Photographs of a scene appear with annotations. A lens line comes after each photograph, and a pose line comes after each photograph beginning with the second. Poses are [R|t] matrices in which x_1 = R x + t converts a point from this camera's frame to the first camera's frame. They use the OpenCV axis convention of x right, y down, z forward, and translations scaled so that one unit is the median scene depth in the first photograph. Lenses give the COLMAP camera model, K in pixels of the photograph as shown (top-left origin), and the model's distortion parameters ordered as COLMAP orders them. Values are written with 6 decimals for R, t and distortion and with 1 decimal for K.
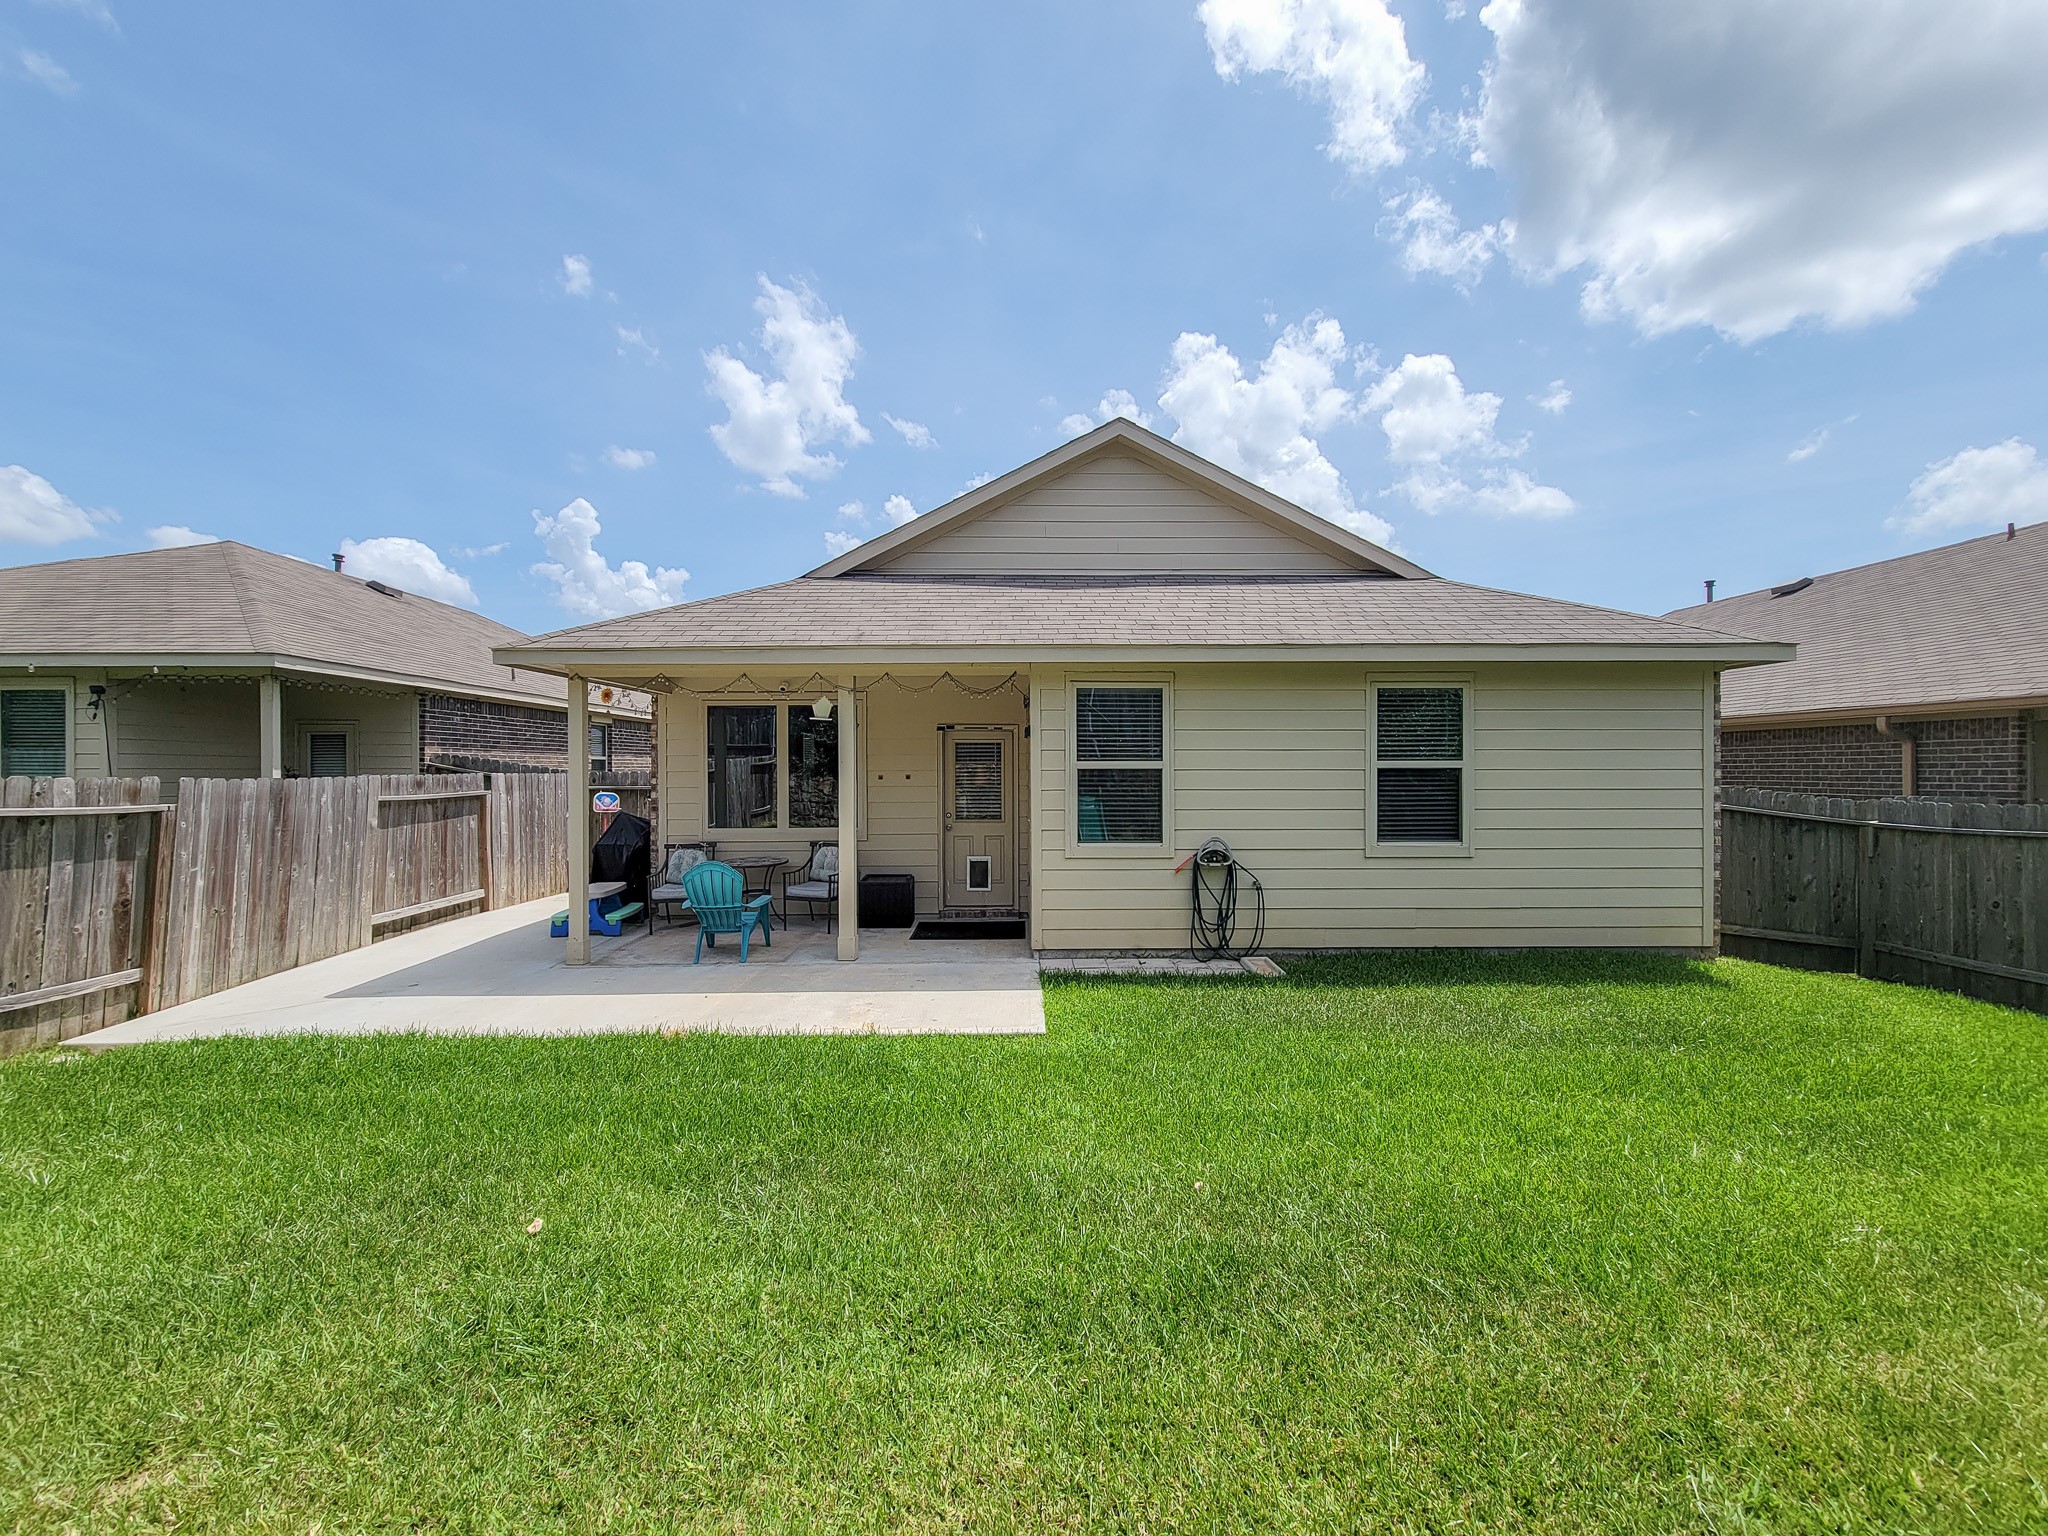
lens RADIAL K [[853.3, 0, 1037.3], [0, 853.3, 775.9], [0, 0, 1]] dist [-0.001206, -0.000709]
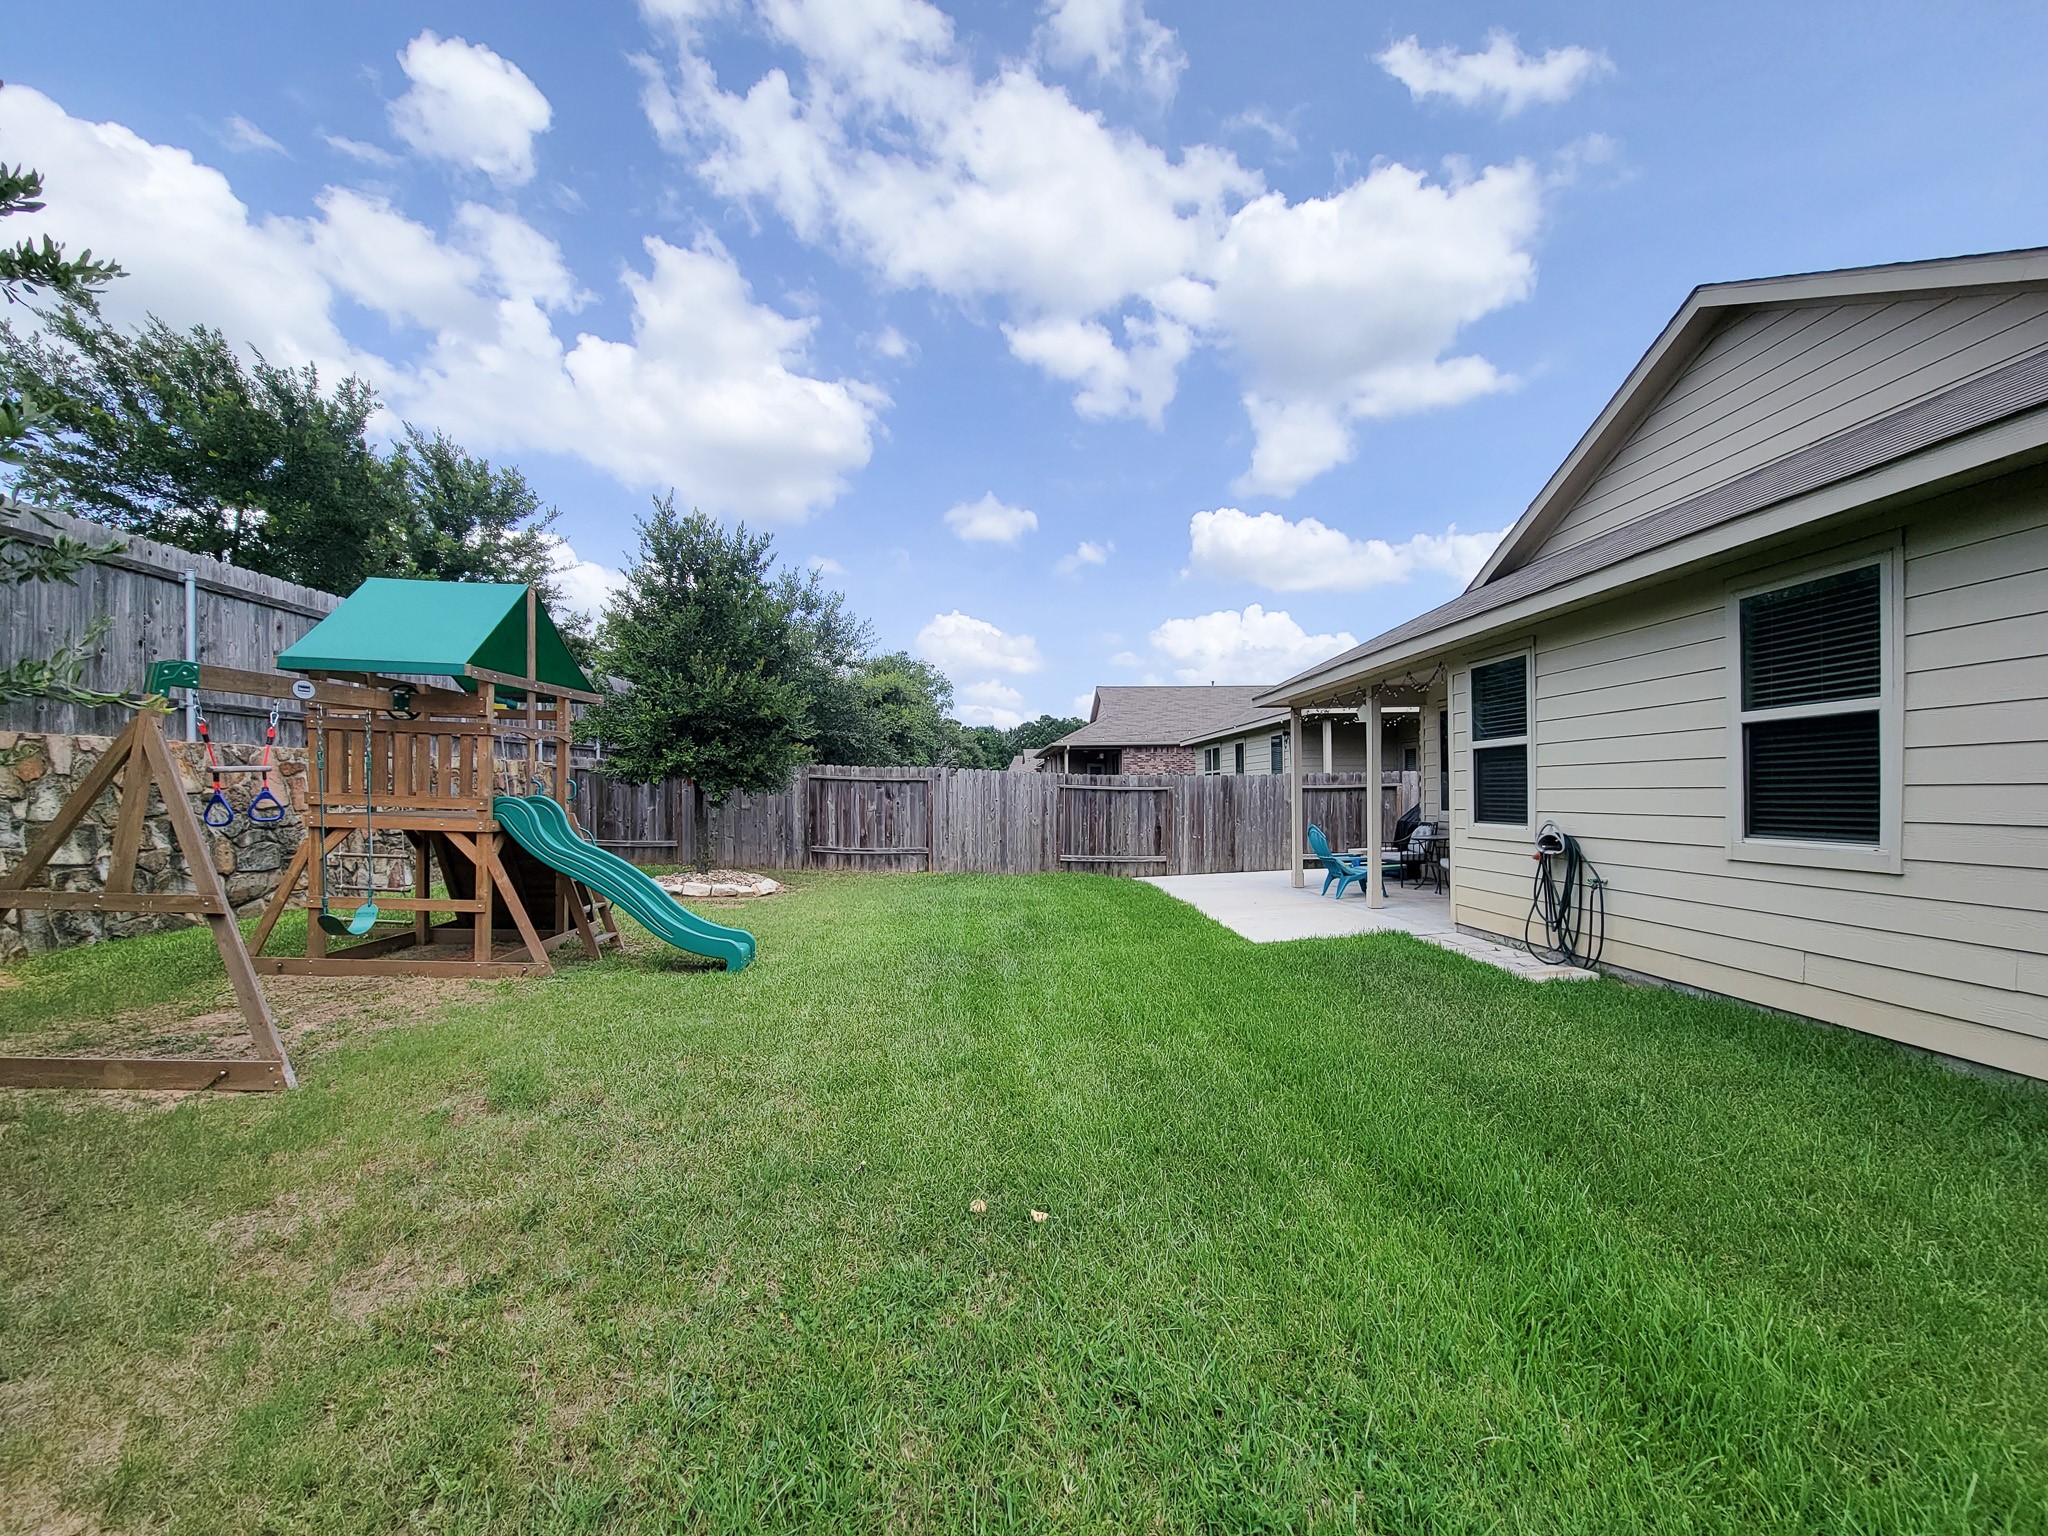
lens RADIAL K [[853.3, 0, 1037.3], [0, 853.3, 775.9], [0, 0, 1]] dist [-0.001206, -0.000709]
pose [[0.037056, -0.022478, -0.999060, 1.038538], [0.007658, 0.999724, -0.022209, 0.041522], [0.999284, -0.006827, 0.037218, 0.442711]]
